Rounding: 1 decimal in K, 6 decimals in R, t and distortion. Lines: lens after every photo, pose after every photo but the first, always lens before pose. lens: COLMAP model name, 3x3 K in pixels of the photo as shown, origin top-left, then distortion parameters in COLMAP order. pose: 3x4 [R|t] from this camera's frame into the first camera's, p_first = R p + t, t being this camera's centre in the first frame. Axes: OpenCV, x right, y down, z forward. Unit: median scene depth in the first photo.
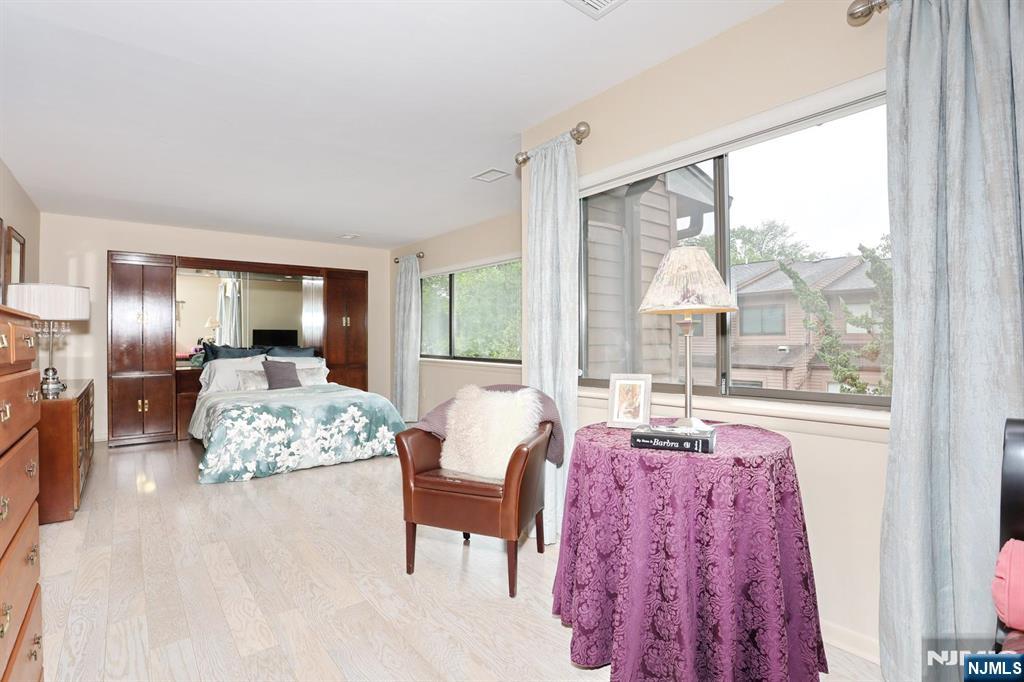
lens RADIAL K [[507.1, 0, 505.6], [0, 507.1, 333.8], [0, 0, 1]] dist [-0.002907, 0.000537]
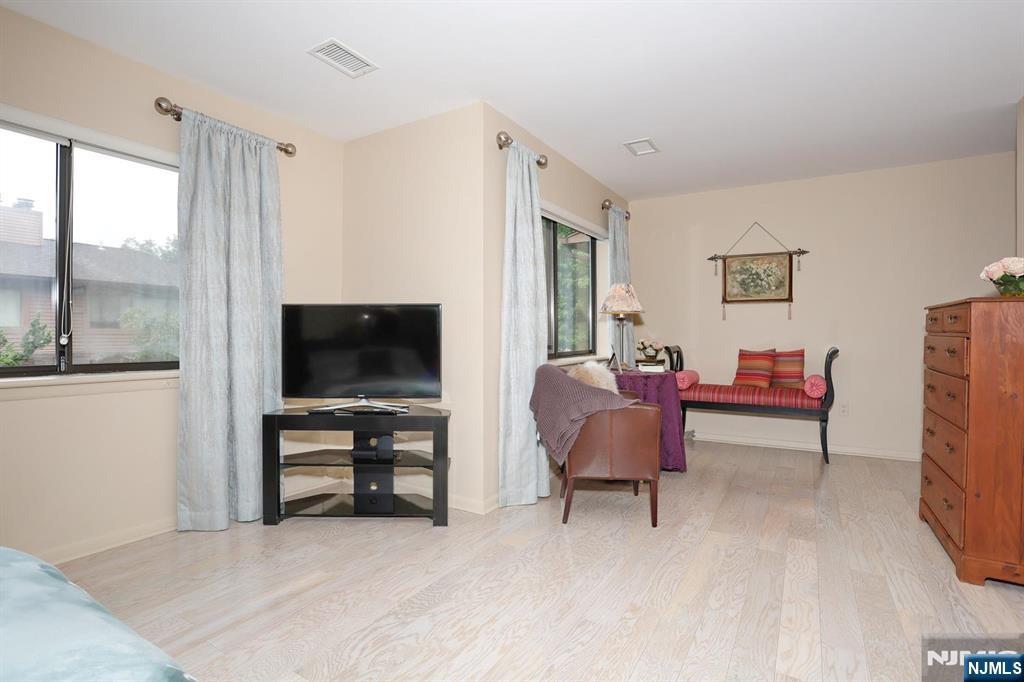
lens RADIAL K [[507.1, 0, 505.6], [0, 507.1, 333.8], [0, 0, 1]] dist [-0.002907, 0.000537]
pose [[-0.366653, -0.001375, 0.930357, -0.977875], [-0.009157, 0.999956, -0.002131, 0.037776], [-0.930313, -0.009301, -0.366650, 1.501394]]
